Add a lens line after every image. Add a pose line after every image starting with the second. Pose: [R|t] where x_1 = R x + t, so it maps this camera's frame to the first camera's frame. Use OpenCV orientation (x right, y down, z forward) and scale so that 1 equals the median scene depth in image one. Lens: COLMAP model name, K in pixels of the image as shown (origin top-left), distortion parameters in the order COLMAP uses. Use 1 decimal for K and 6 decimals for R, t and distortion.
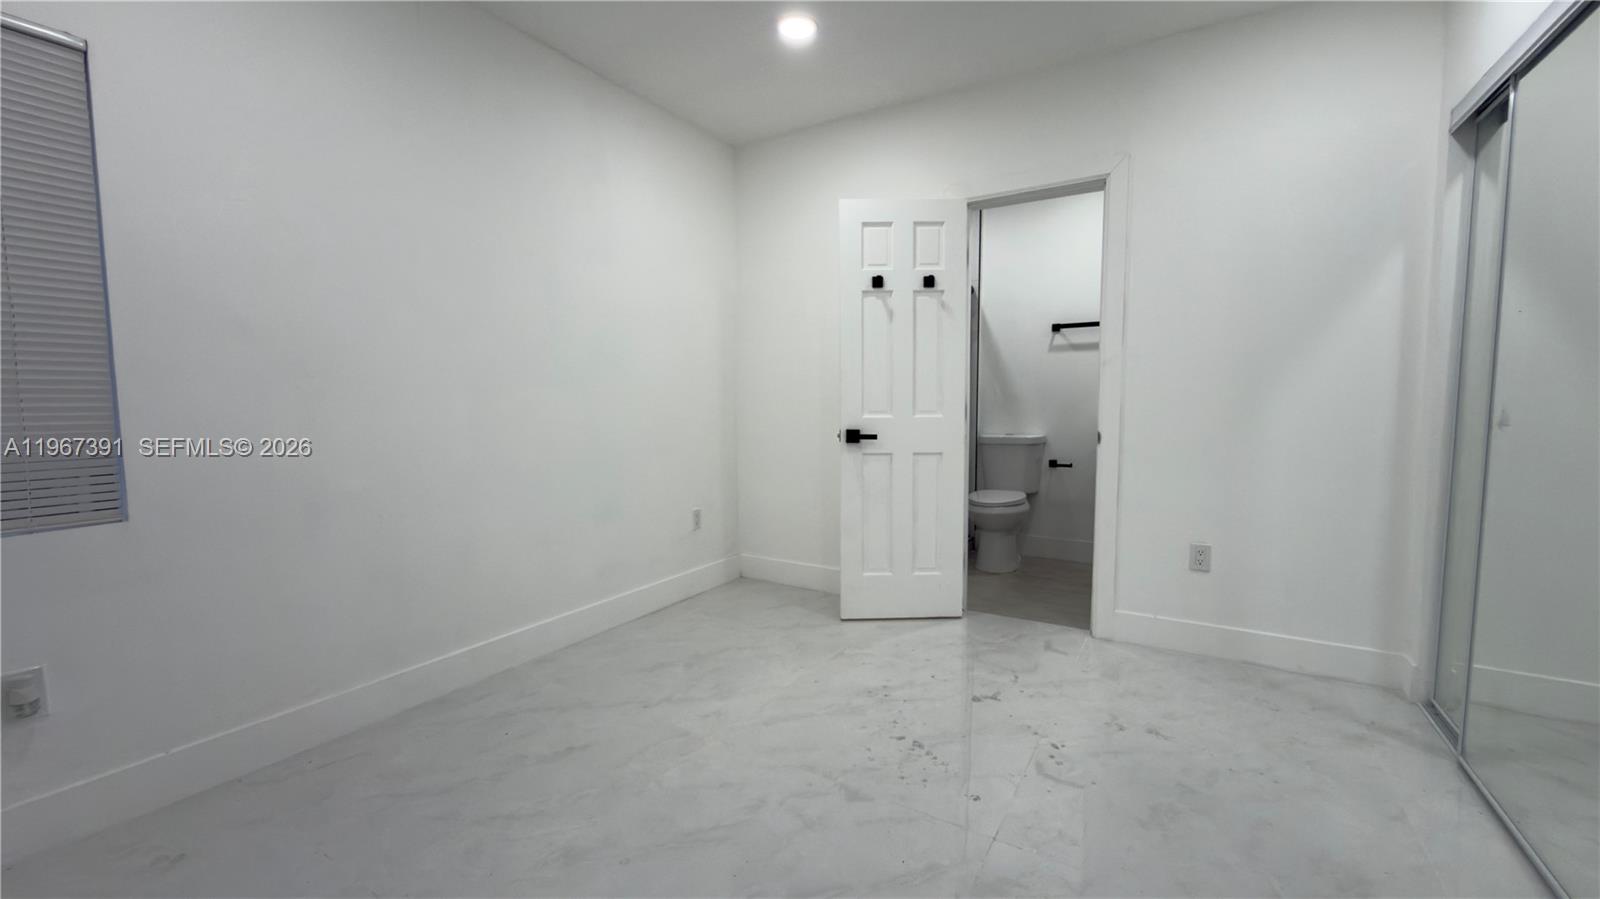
lens RADIAL K [[646.5, 0, 794.9], [0, 646.5, 454.3], [0, 0, 1]] dist [0.001287, 0.000091]
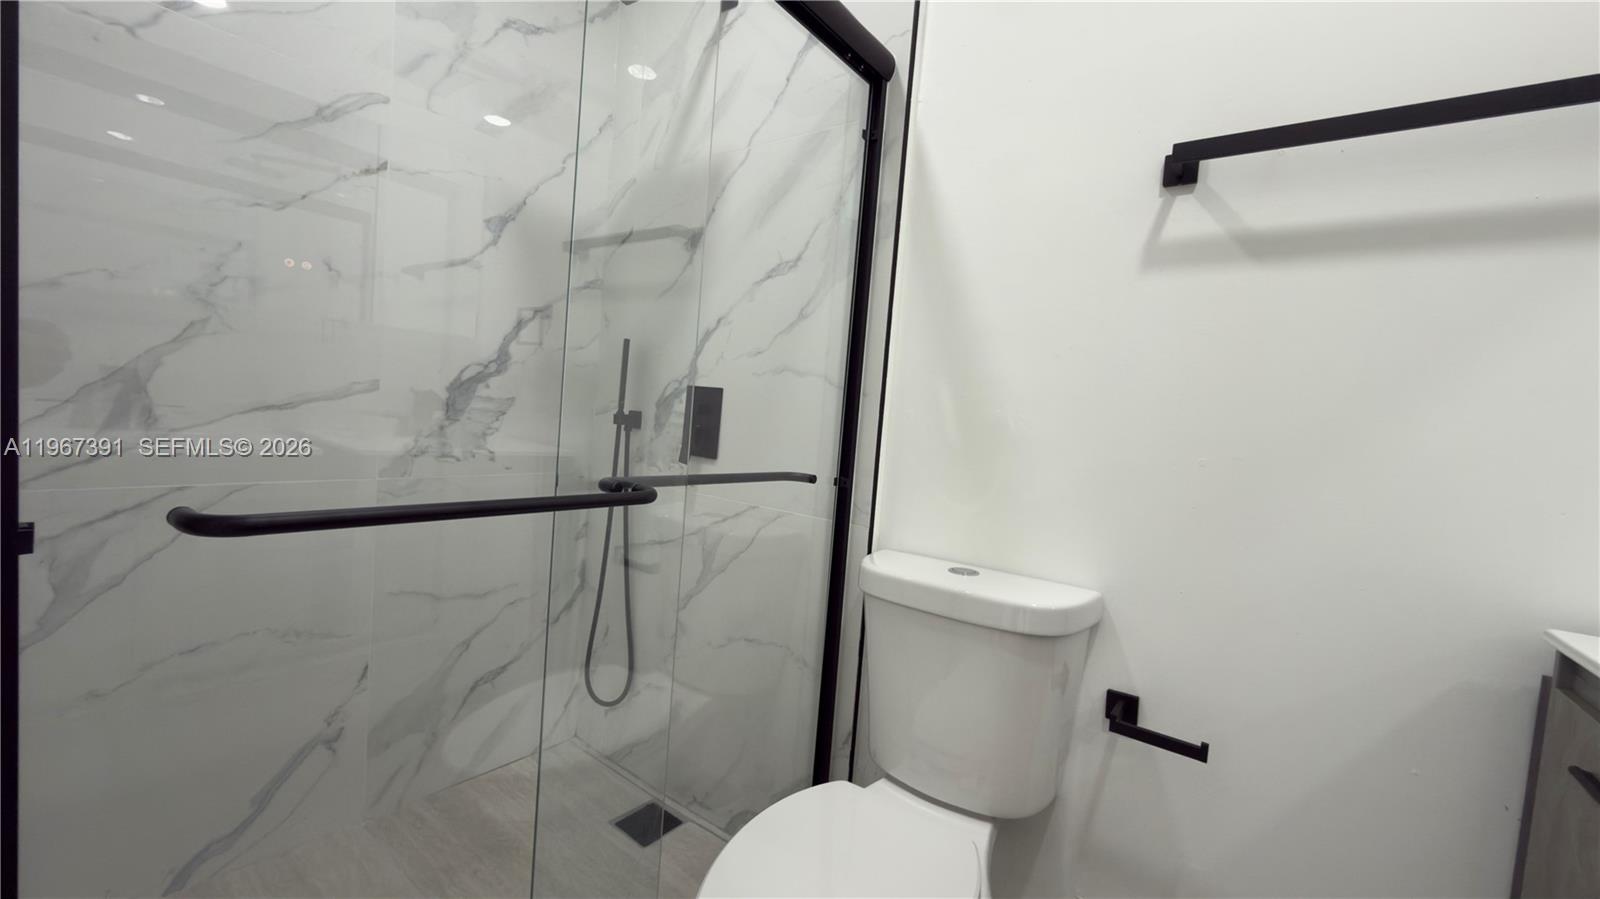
lens RADIAL K [[646.5, 0, 795.7], [0, 646.5, 448.6], [0, 0, 1]] dist [0.001287, 0.000091]
pose [[0.988981, 0.087656, -0.119301, 0.410042], [-0.090846, 0.995631, -0.021564, -0.098942], [0.116890, 0.032165, 0.992624, 1.020923]]
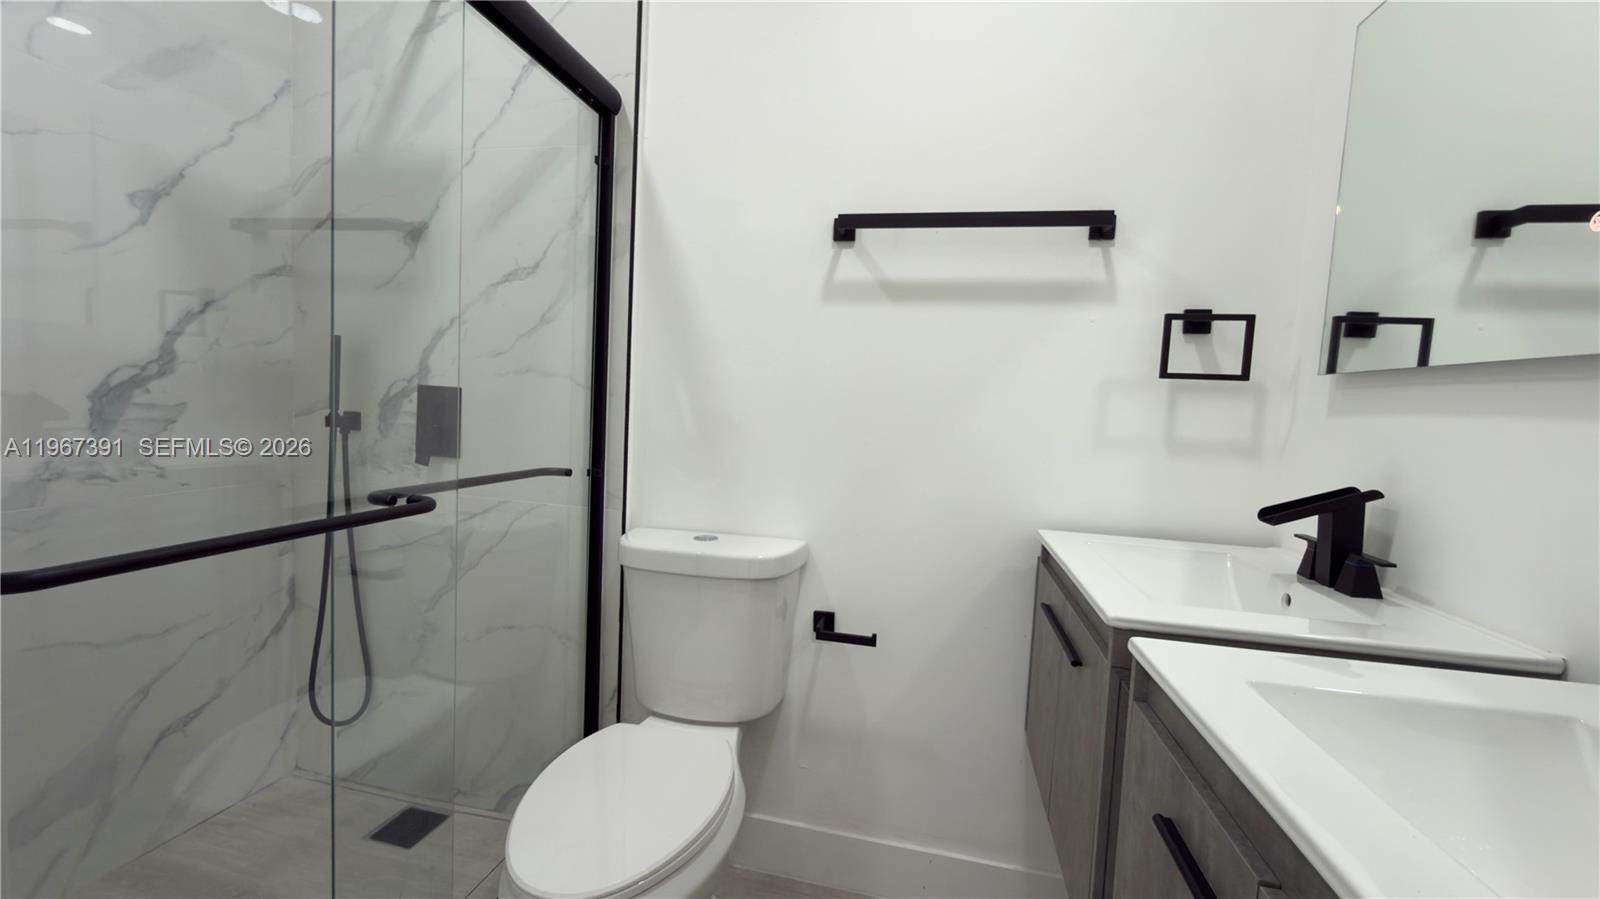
lens RADIAL K [[646.5, 0, 802.5], [0, 646.5, 449.6], [0, 0, 1]] dist [0.001287, 0.000091]
pose [[0.950529, 0.027375, 0.309429, 0.387715], [-0.028090, 0.999603, -0.002143, -0.109800], [-0.309364, -0.006655, 0.950920, 0.941758]]
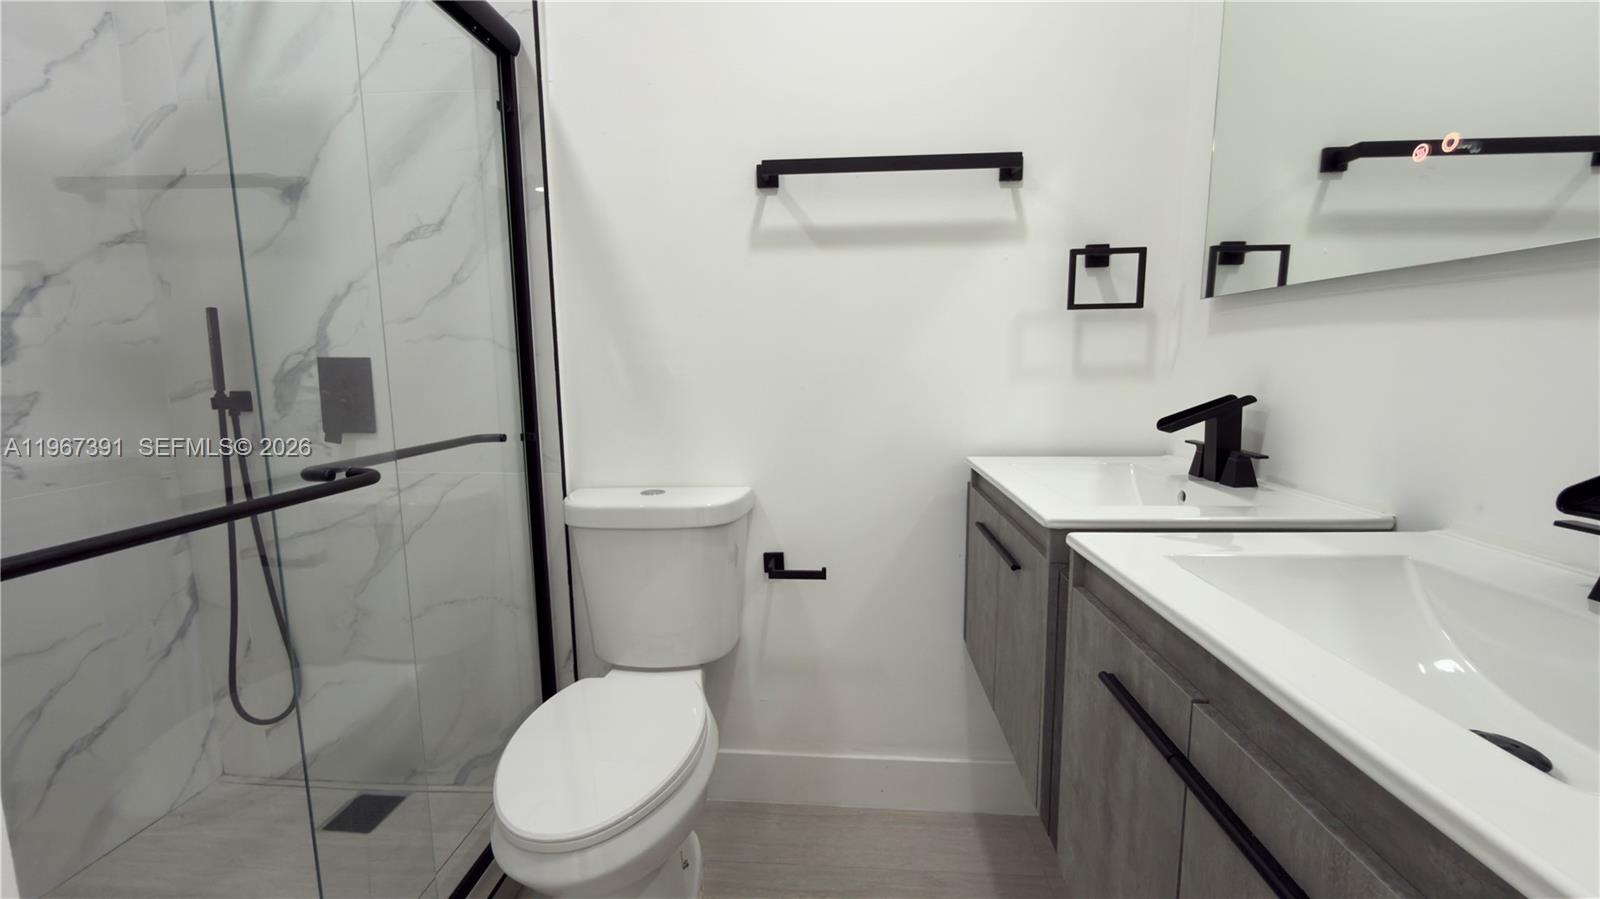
lens RADIAL K [[646.5, 0, 805.4], [0, 646.5, 448.6], [0, 0, 1]] dist [0.001287, 0.000091]
pose [[0.896534, -0.066767, 0.437915, 0.362869], [0.041081, 0.996847, 0.067880, -0.104053], [-0.441067, -0.042867, 0.896450, 0.936044]]
